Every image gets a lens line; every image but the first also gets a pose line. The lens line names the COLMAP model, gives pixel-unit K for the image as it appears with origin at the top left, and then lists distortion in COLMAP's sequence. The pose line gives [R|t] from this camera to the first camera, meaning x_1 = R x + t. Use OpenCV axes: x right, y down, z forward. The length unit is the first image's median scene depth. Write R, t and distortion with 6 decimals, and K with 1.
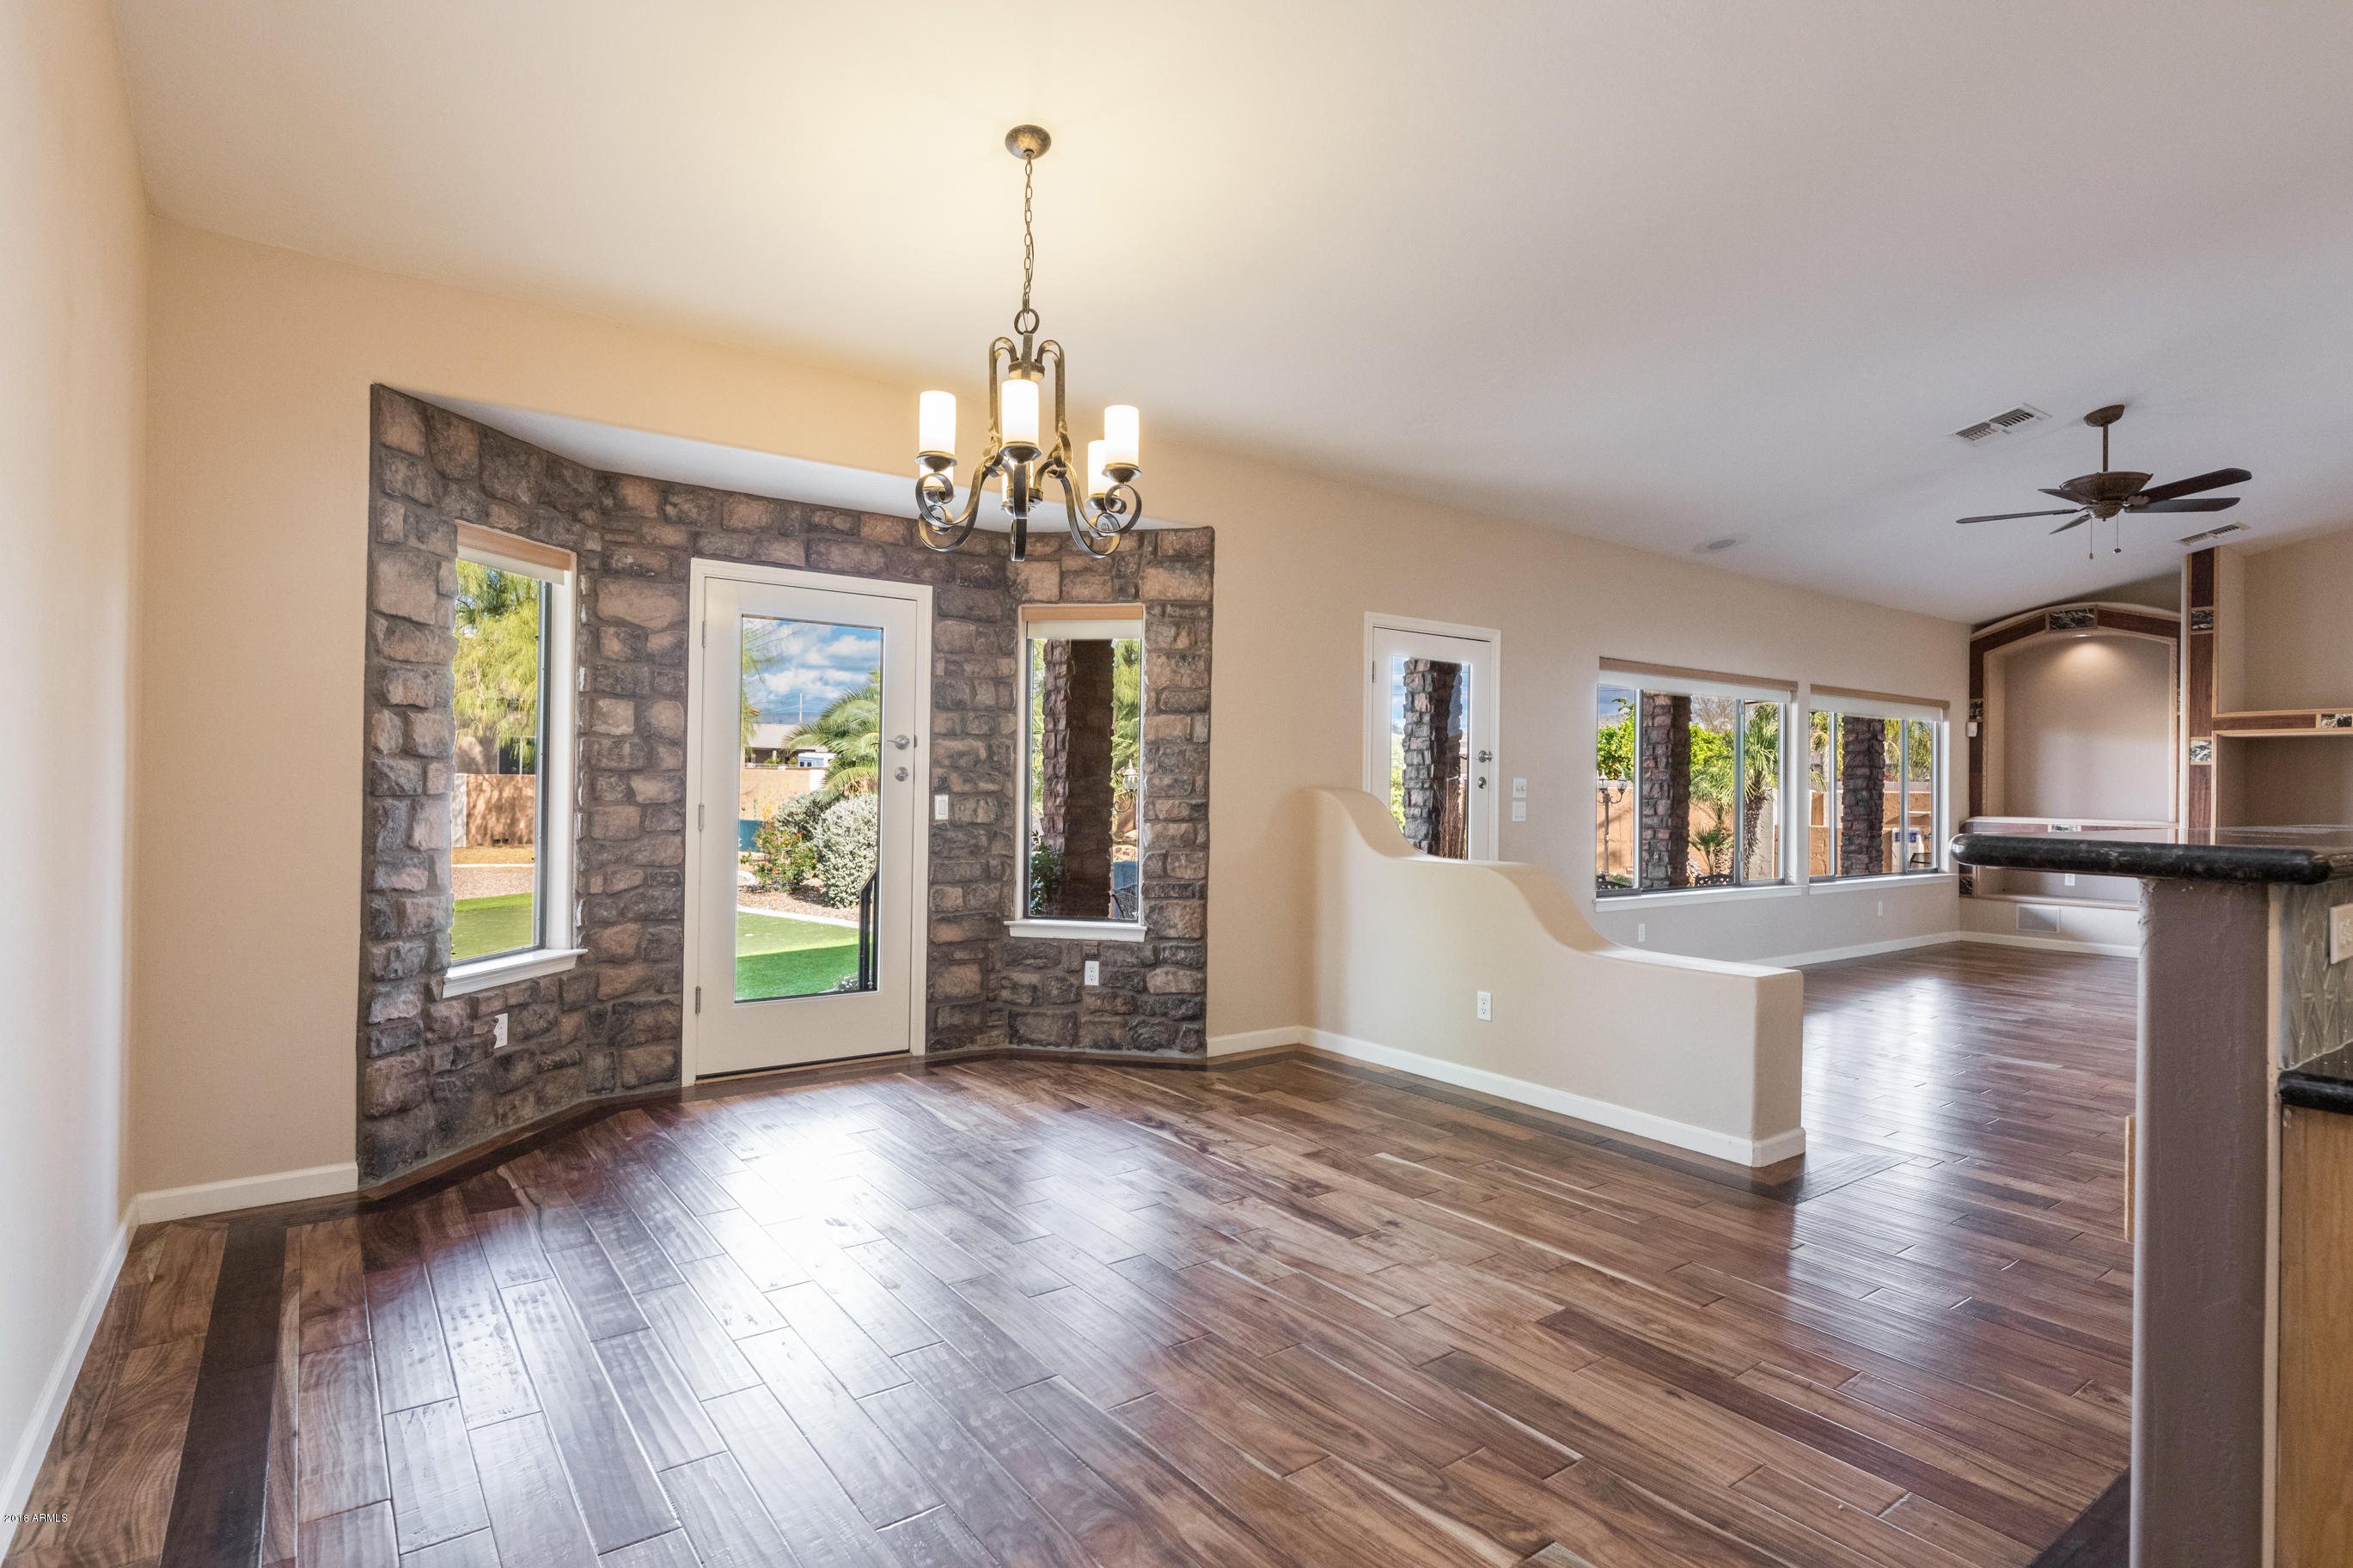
lens RADIAL K [[1161.7, 0, 1176.5], [0, 1161.7, 784.0], [0, 0, 1]] dist [0.000521, 0.000534]
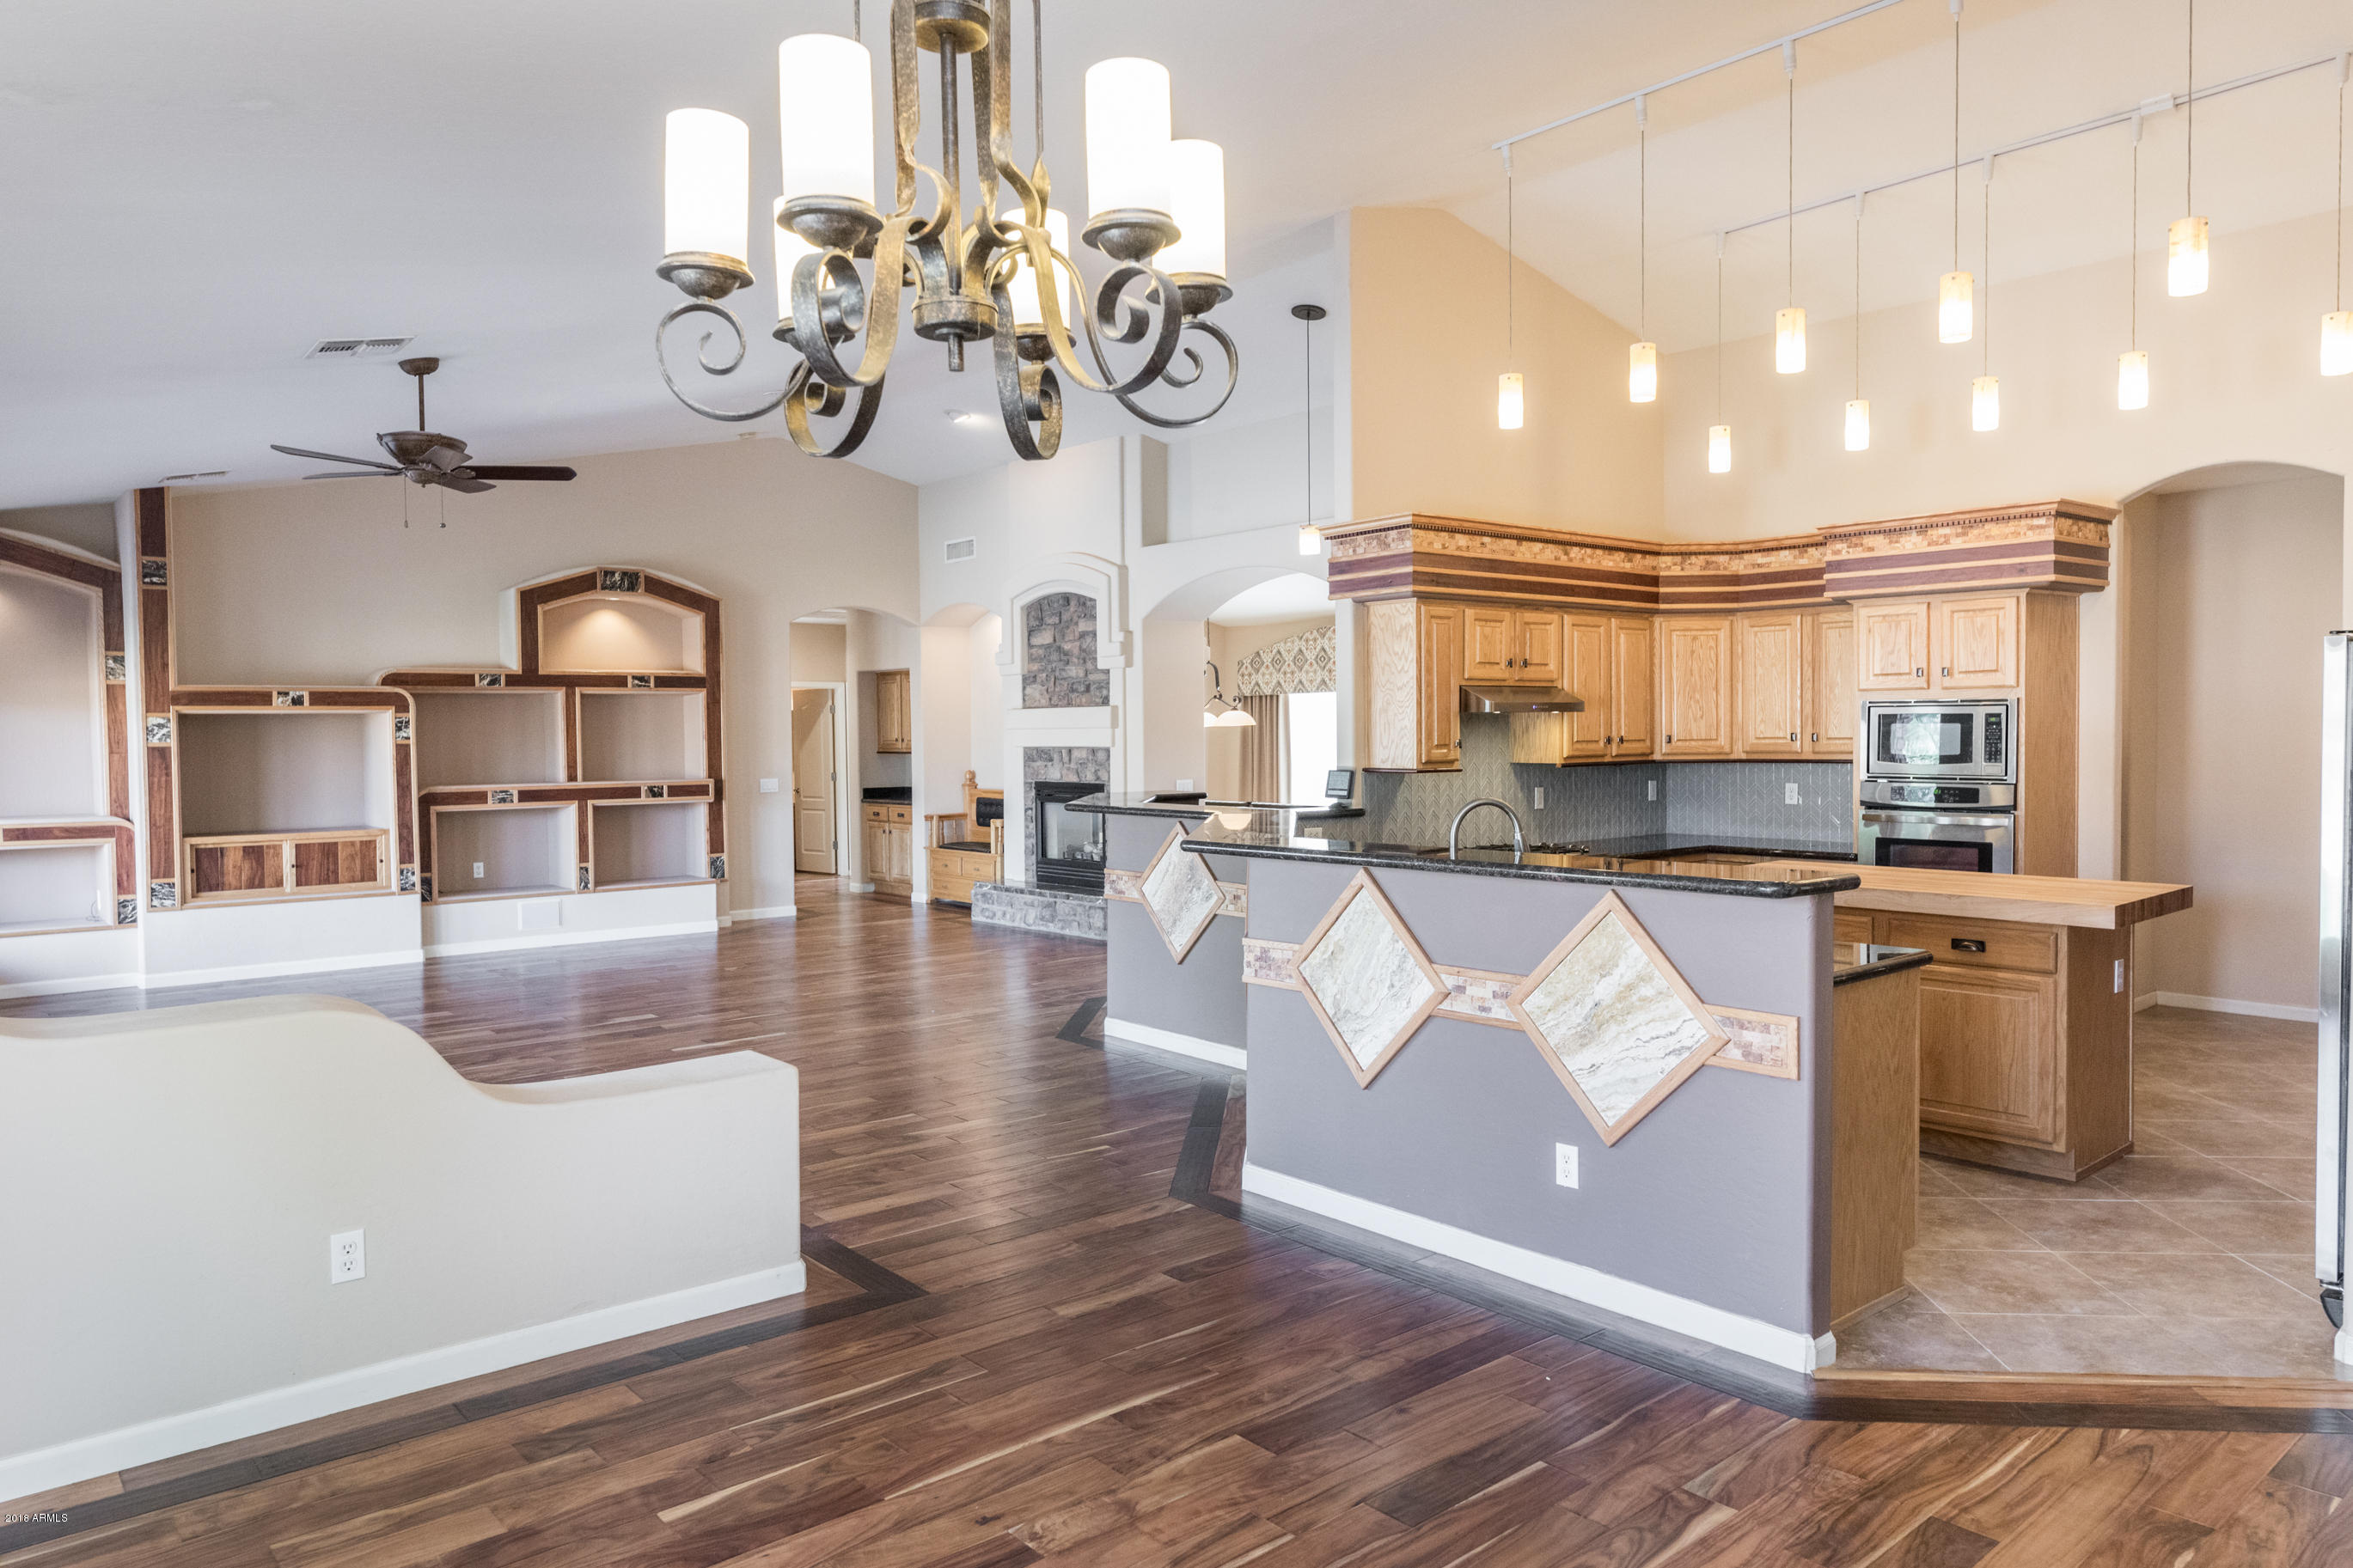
lens RADIAL K [[1509.8, 0, 1176.5], [0, 1509.8, 784.0], [0, 0, 1]] dist [0.001675, 0.001484]
pose [[-0.065756, -0.046433, 0.996755, -0.526667], [0.006236, 0.998878, 0.046943, -0.075365], [-0.997816, 0.009302, -0.065393, 0.715173]]
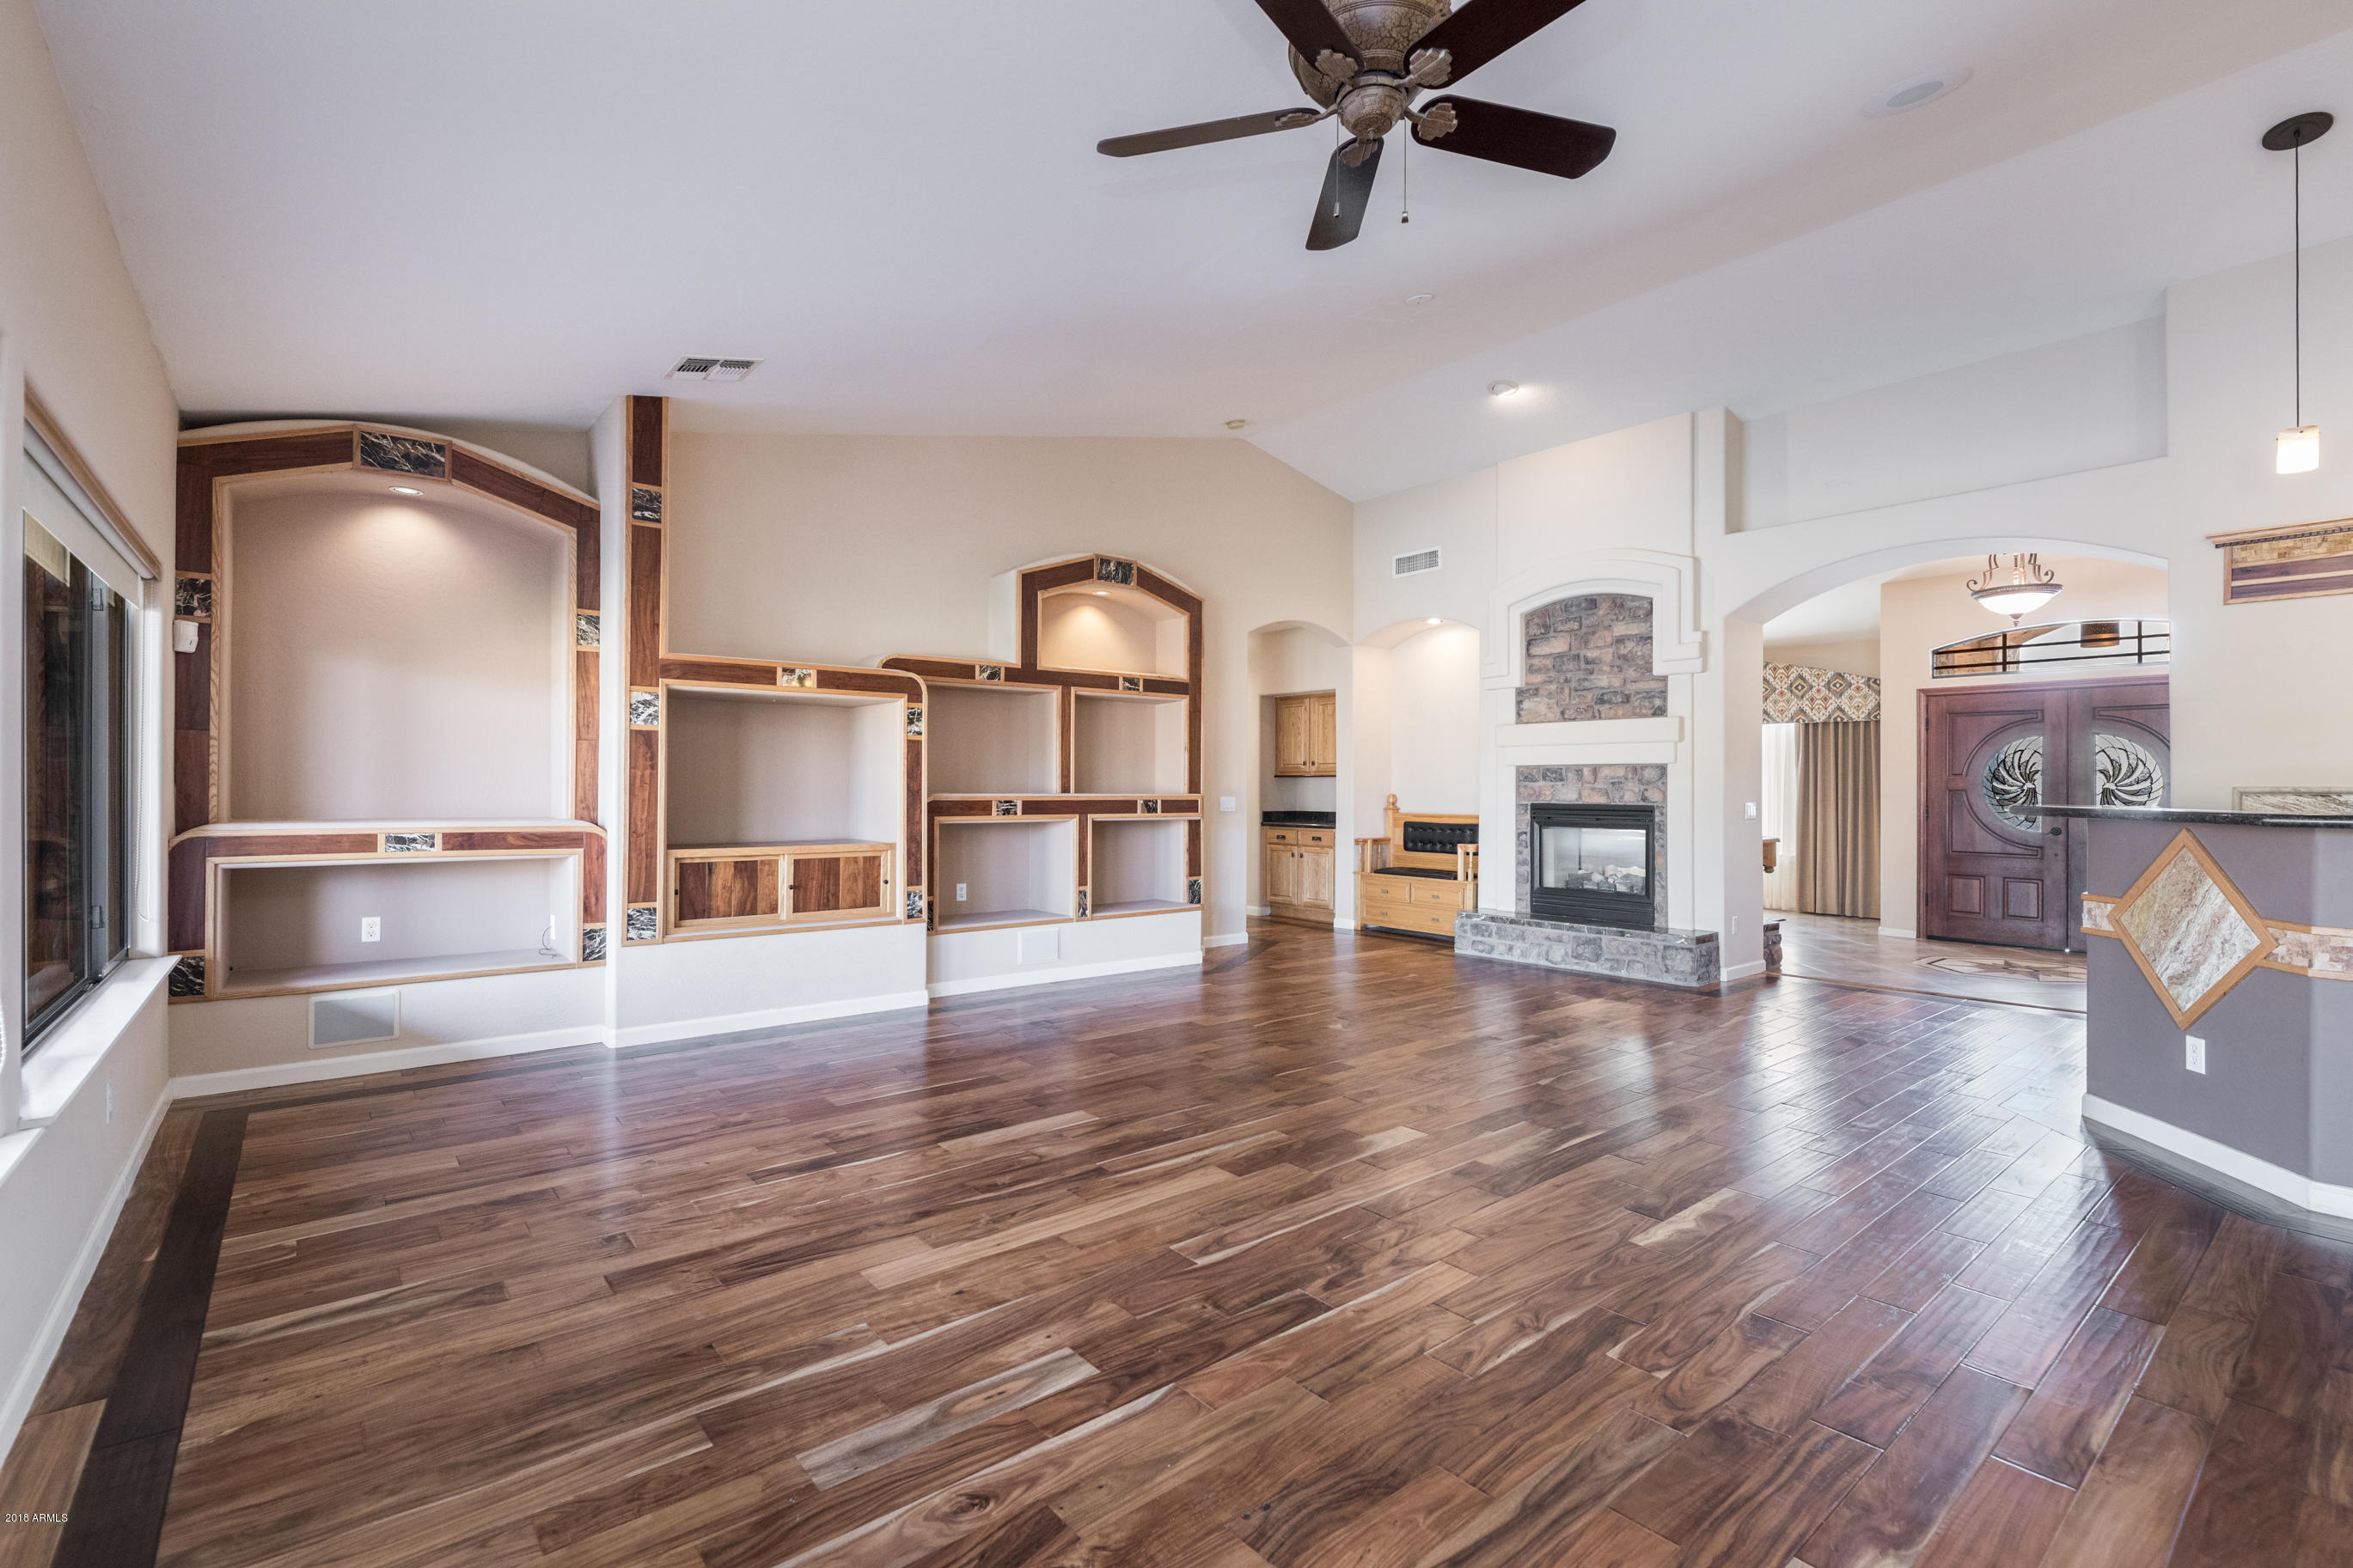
lens RADIAL K [[1039.7, 0, 1176.5], [0, 1039.7, 784.0], [0, 0, 1]] dist [0.004438, 0.000443]
pose [[-0.055079, -0.008019, 0.998450, 0.606230], [-0.008488, 0.999935, 0.007562, 0.013529], [-0.998446, -0.008059, -0.055143, 1.544039]]
